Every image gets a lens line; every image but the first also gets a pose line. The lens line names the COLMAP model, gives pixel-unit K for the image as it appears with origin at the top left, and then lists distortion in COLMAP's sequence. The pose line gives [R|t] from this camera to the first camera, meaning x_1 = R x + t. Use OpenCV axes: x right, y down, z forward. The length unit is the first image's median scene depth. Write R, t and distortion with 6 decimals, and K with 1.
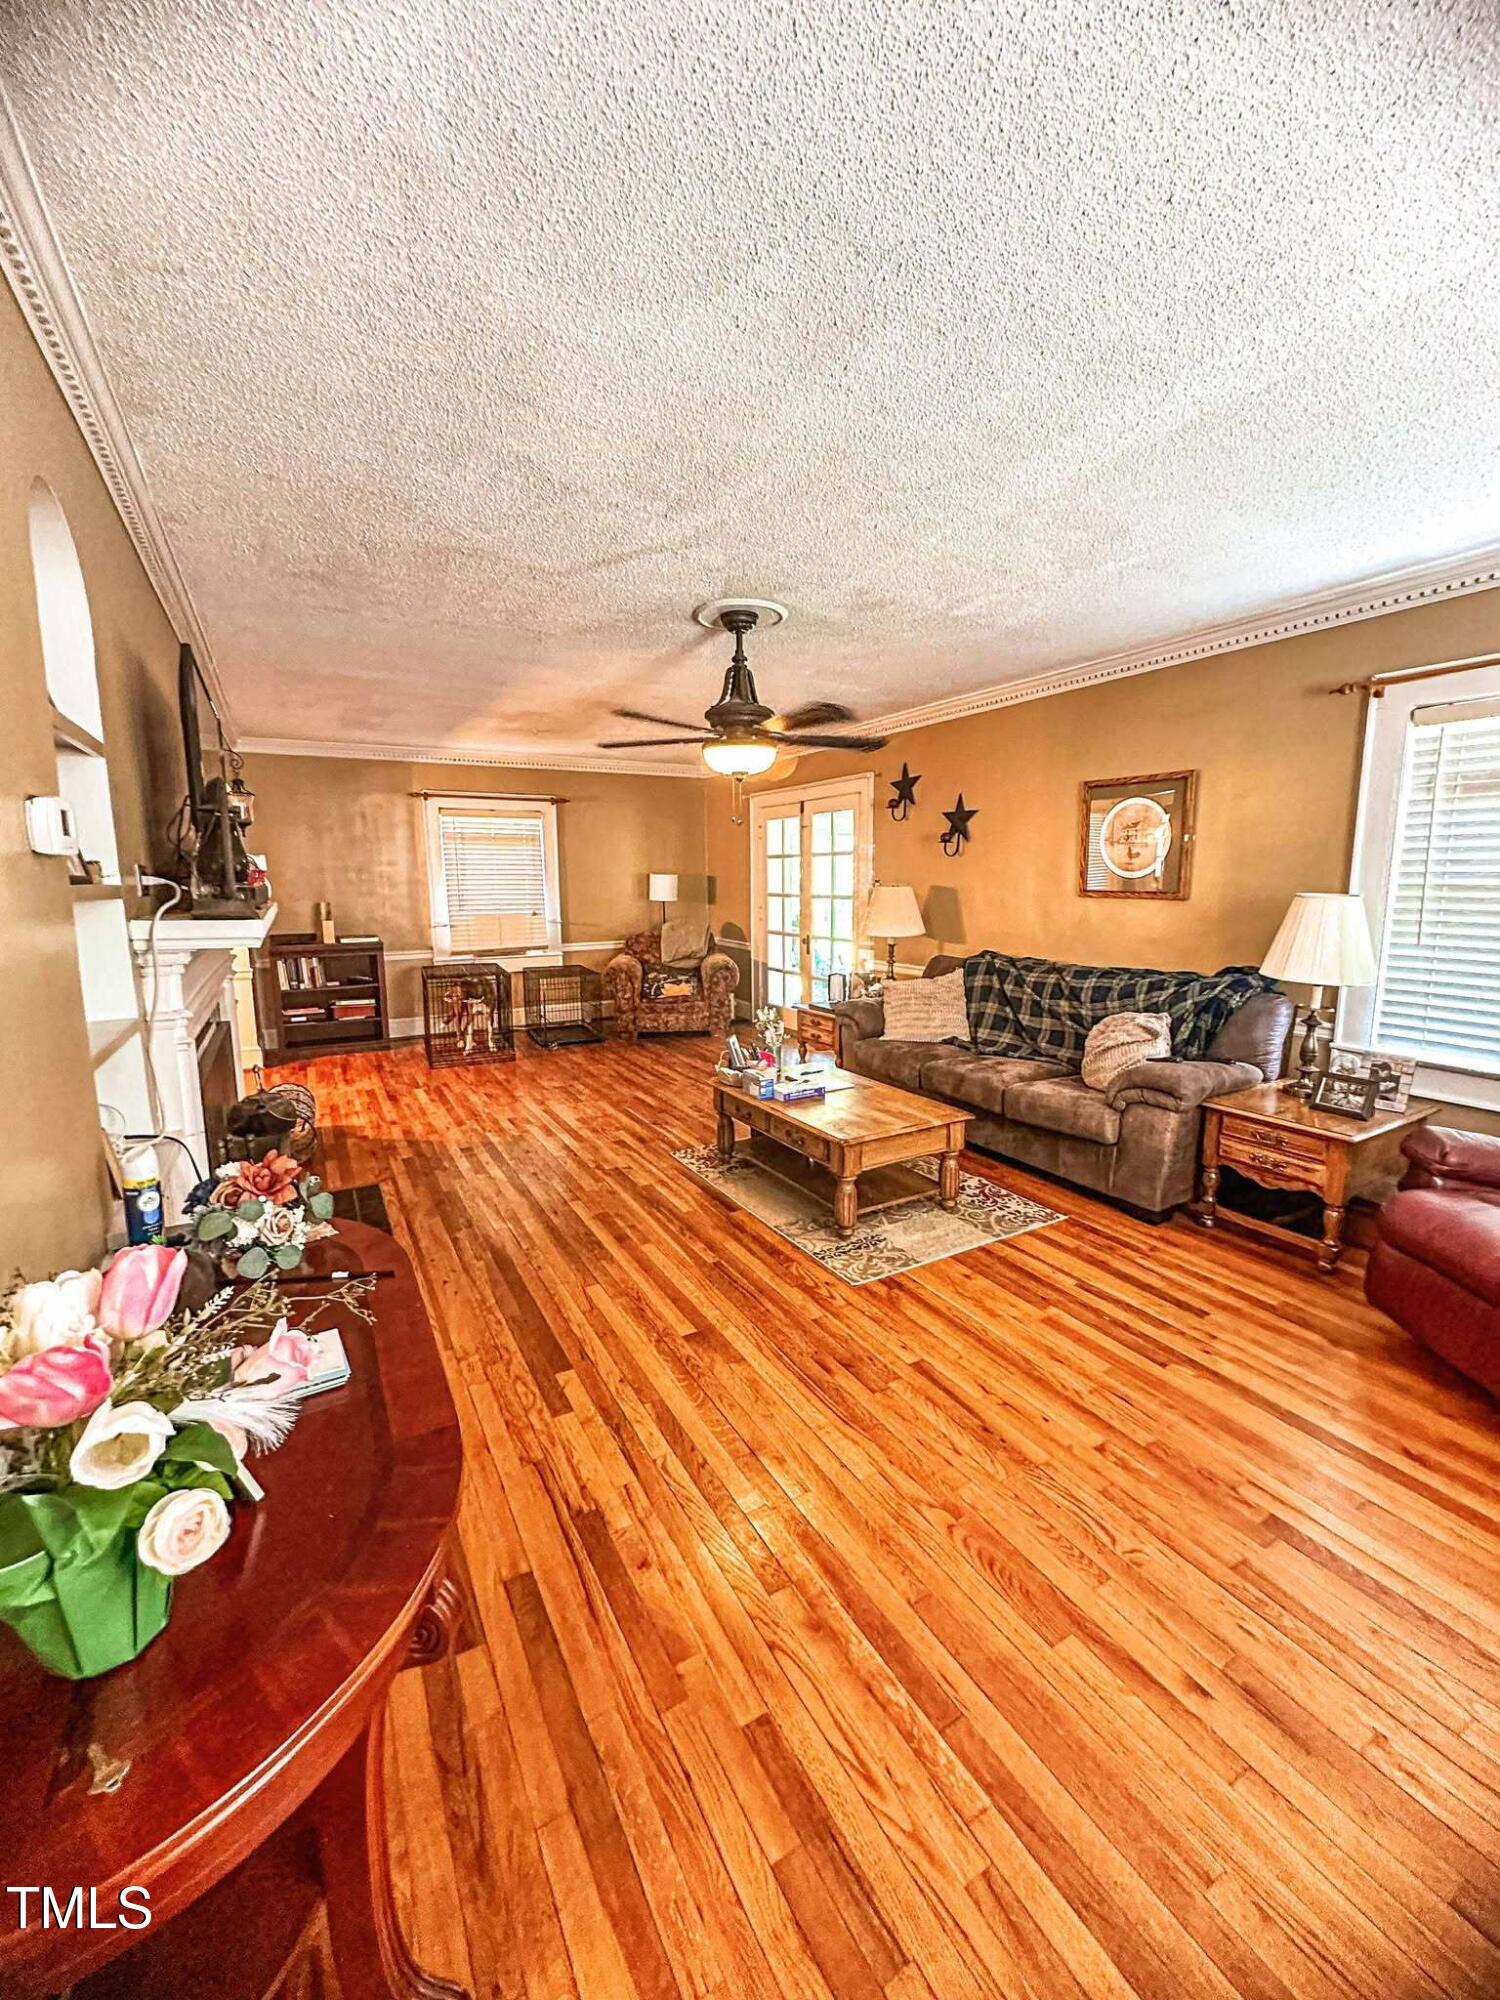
lens RADIAL K [[806.3, 0, 754.5], [0, 806.3, 998.1], [0, 0, 1]] dist [-0.003422, 0.000752]
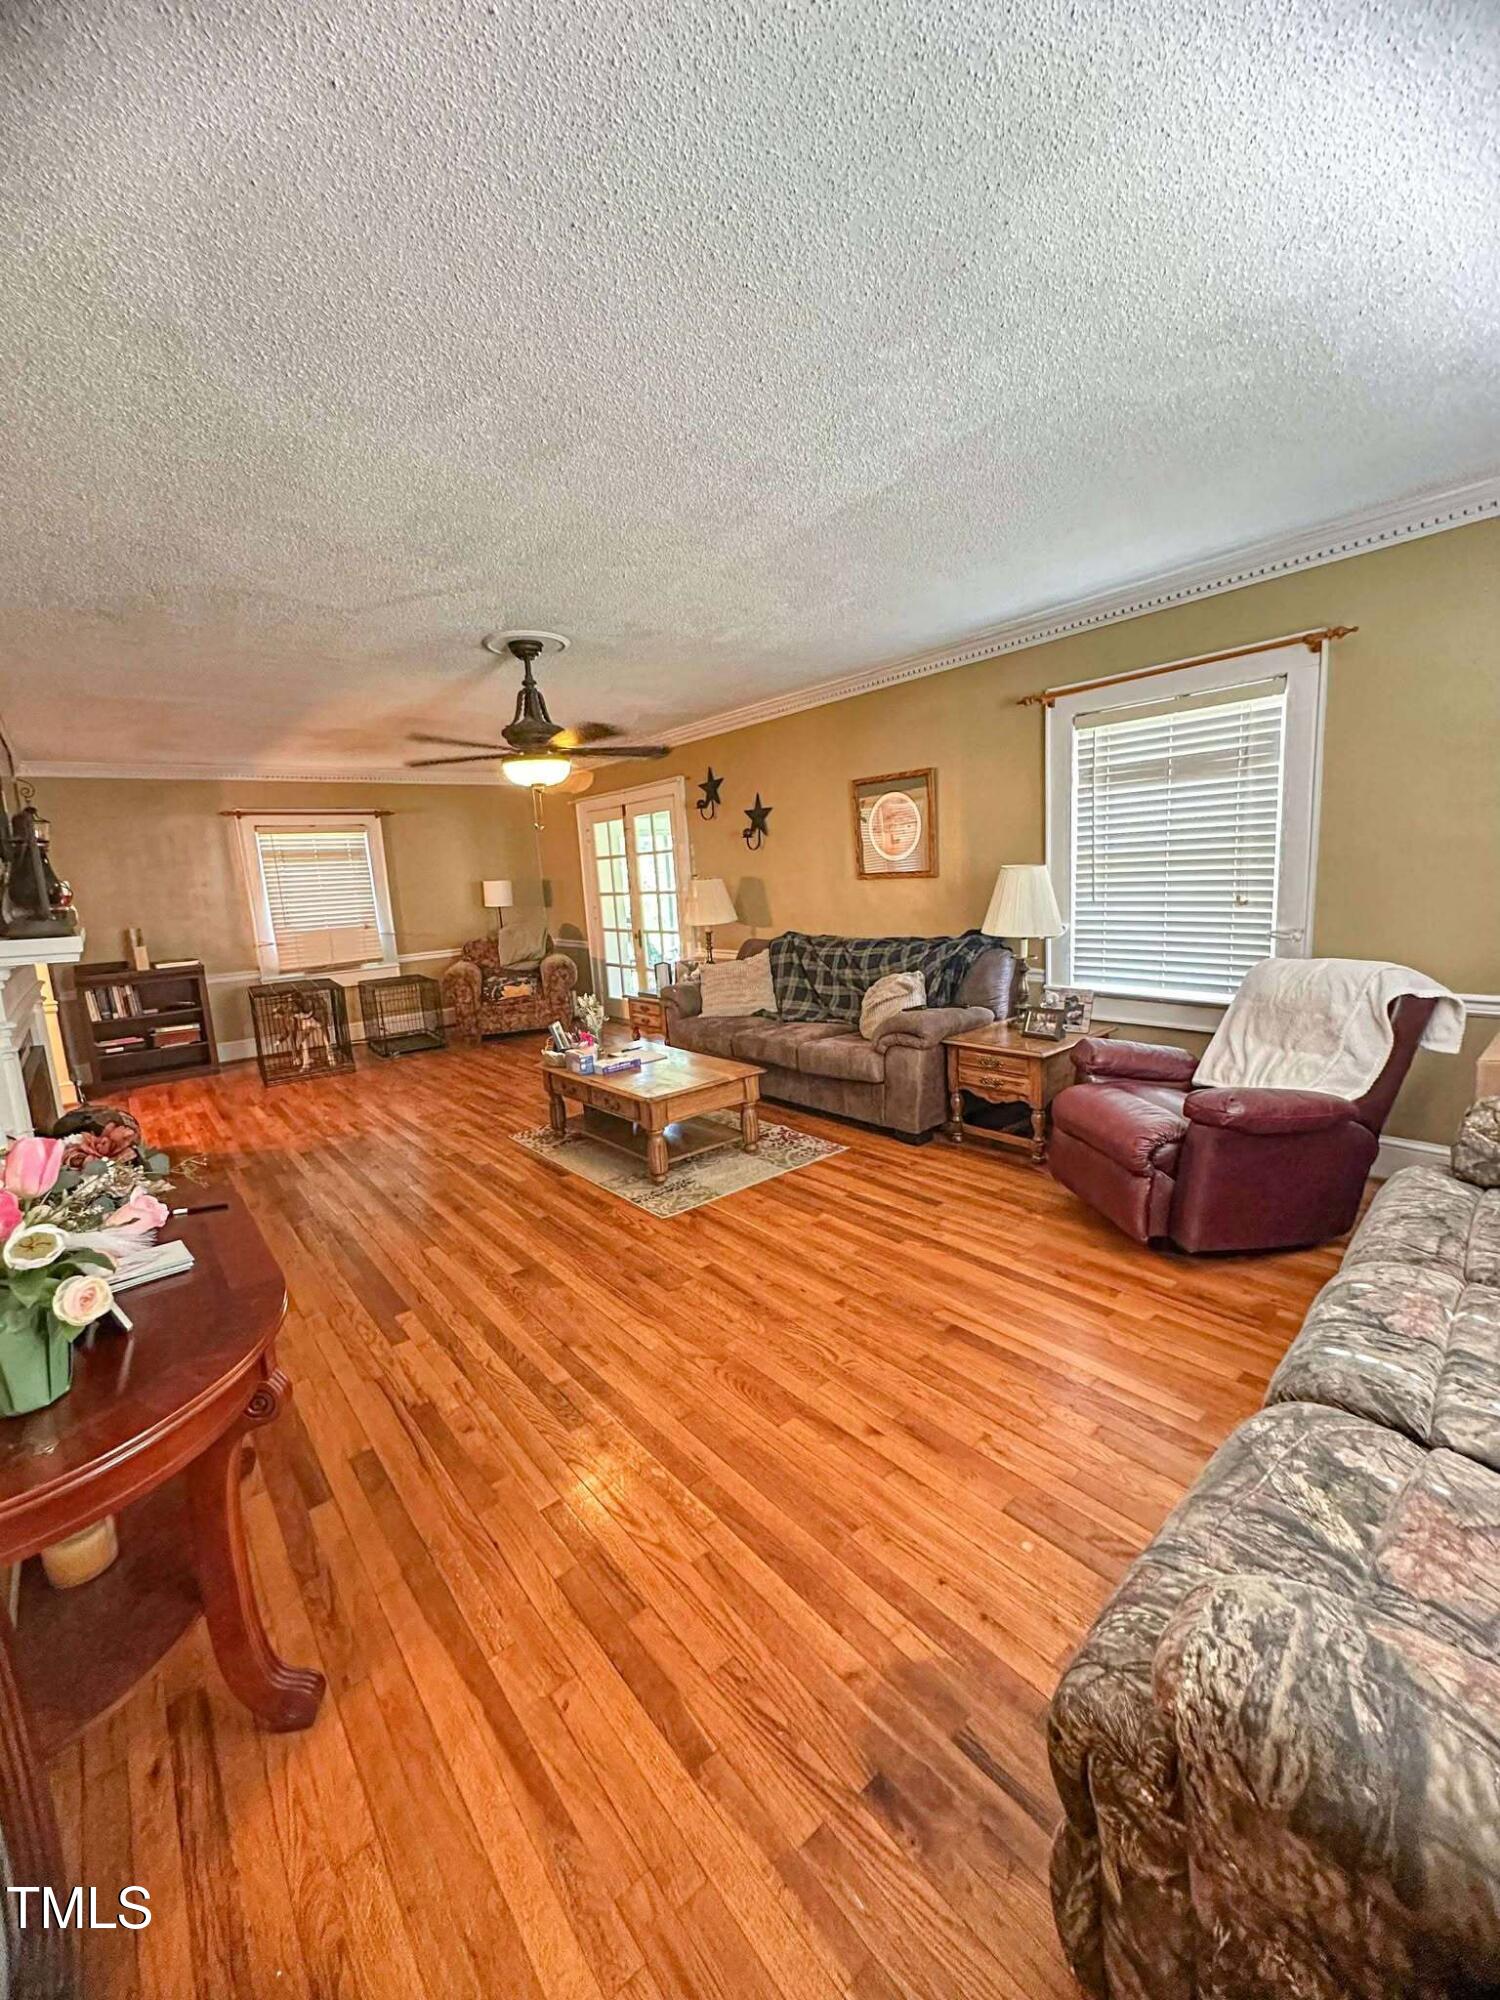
lens RADIAL K [[806.3, 0, 754.5], [0, 806.3, 998.1], [0, 0, 1]] dist [-0.003422, 0.000752]
pose [[0.983678, -0.078067, 0.162118, 0.074045], [0.077959, 0.996932, 0.007039, 0.032086], [-0.162170, 0.005715, 0.986746, -0.152009]]
